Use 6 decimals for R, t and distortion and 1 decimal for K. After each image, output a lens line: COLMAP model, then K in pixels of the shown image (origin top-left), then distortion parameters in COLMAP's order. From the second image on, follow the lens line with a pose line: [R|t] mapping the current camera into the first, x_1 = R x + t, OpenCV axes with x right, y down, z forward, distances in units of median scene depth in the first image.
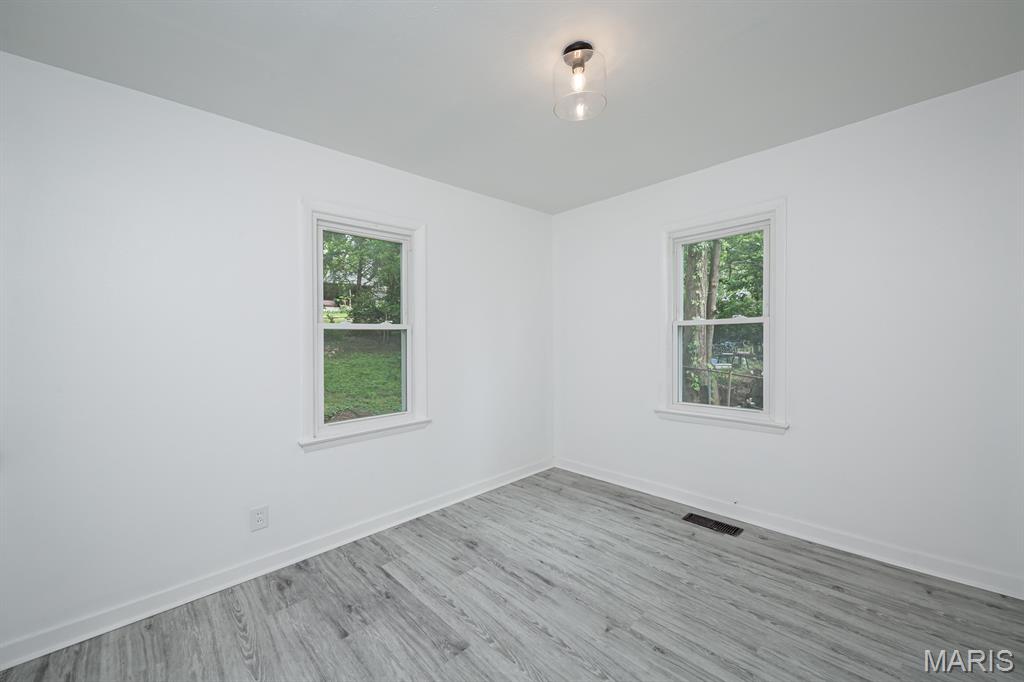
lens RADIAL K [[400.4, 0, 513.5], [0, 400.4, 340.1], [0, 0, 1]] dist [0.013893, -0.005579]
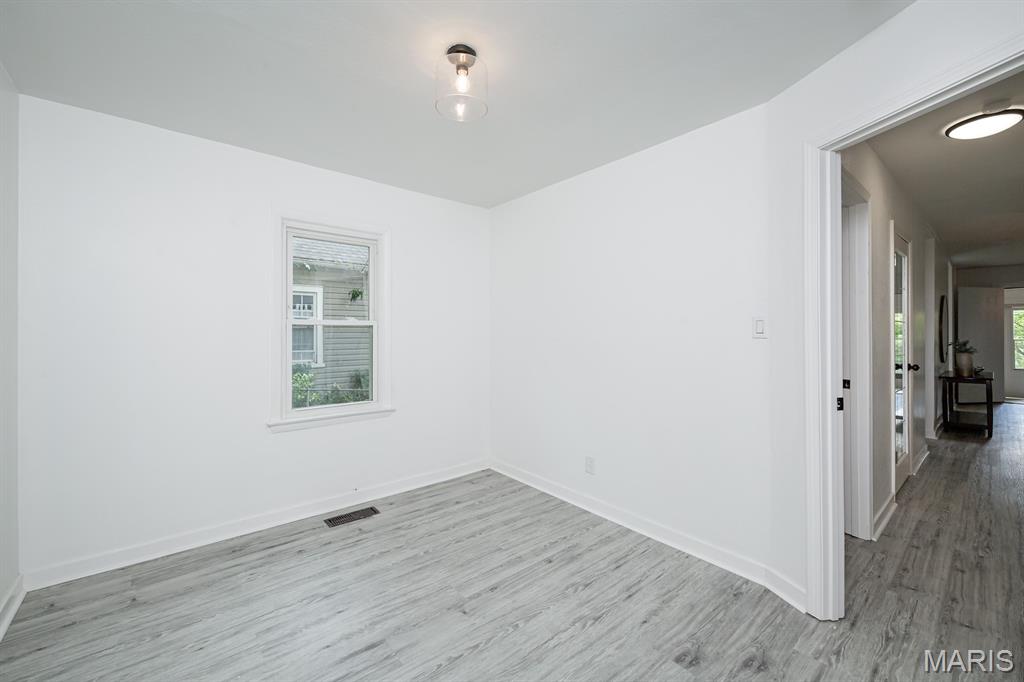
lens RADIAL K [[400.4, 0, 510.5], [0, 400.4, 338.5], [0, 0, 1]] dist [0.013893, -0.005579]
pose [[0.068630, 0.010738, 0.997584, -0.622503], [0.003687, 0.999933, -0.011017, 0.007608], [-0.997635, 0.004434, 0.068586, 0.607667]]
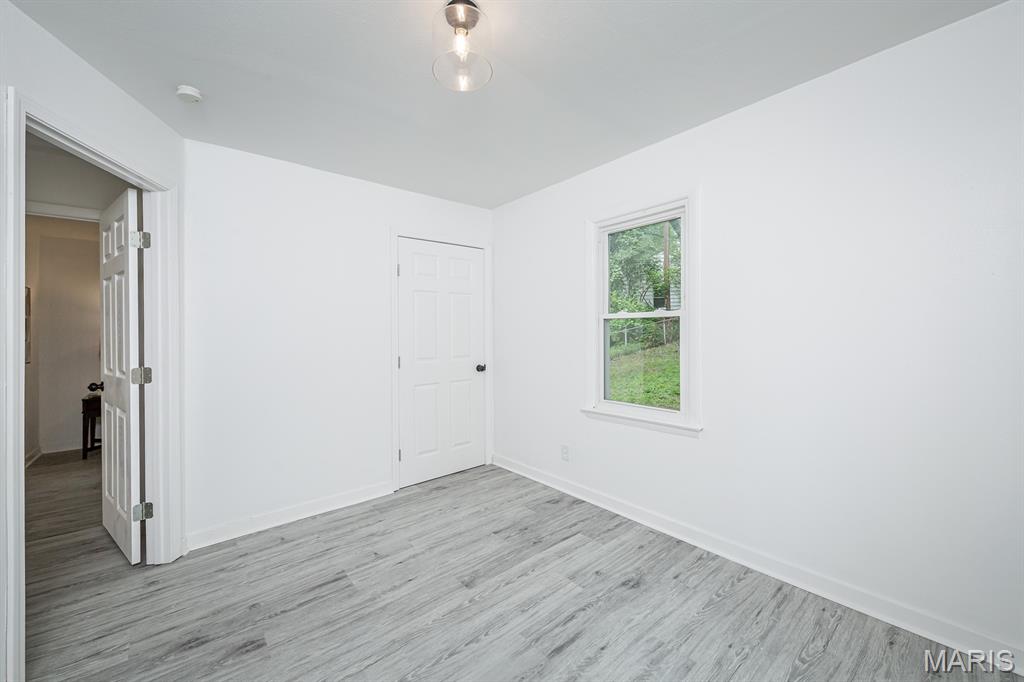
lens RADIAL K [[400.4, 0, 513.7], [0, 400.4, 322.2], [0, 0, 1]] dist [0.013893, -0.005579]
pose [[-0.068480, 0.002365, -0.997650, 0.773652], [0.012696, 0.999918, 0.001499, -0.026064], [0.997572, -0.012563, -0.068505, 0.881017]]
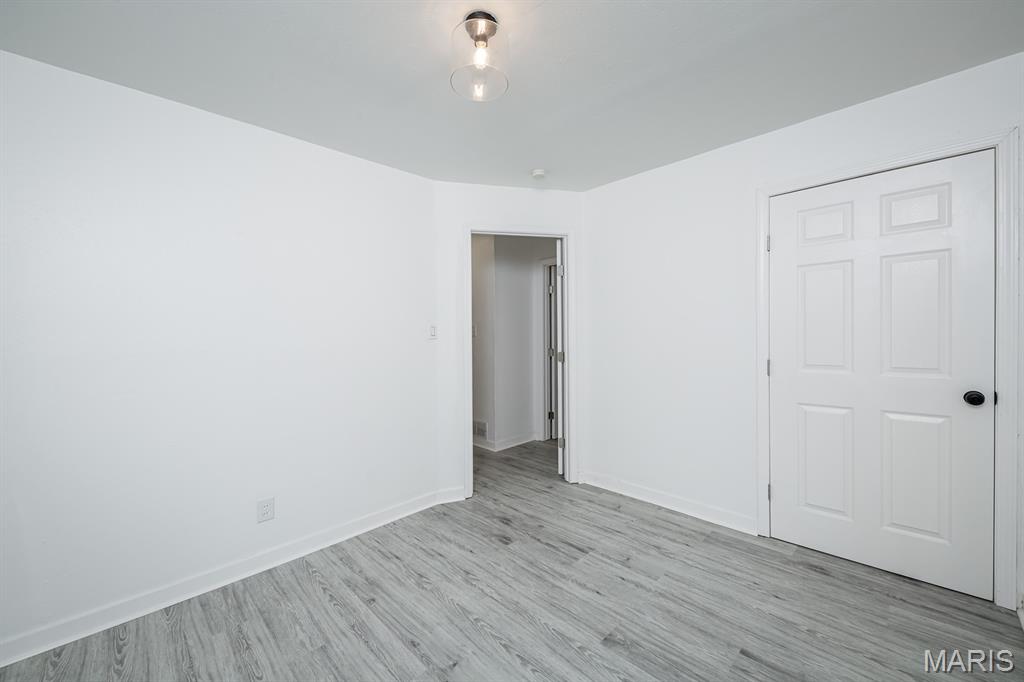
lens RADIAL K [[400.4, 0, 501.0], [0, 400.4, 333.9], [0, 0, 1]] dist [0.013893, -0.005579]
pose [[-0.998888, 0.046651, 0.006816, 0.067762], [0.046693, 0.998890, 0.006194, -0.013520], [-0.006519, 0.006505, -0.999958, 1.431476]]
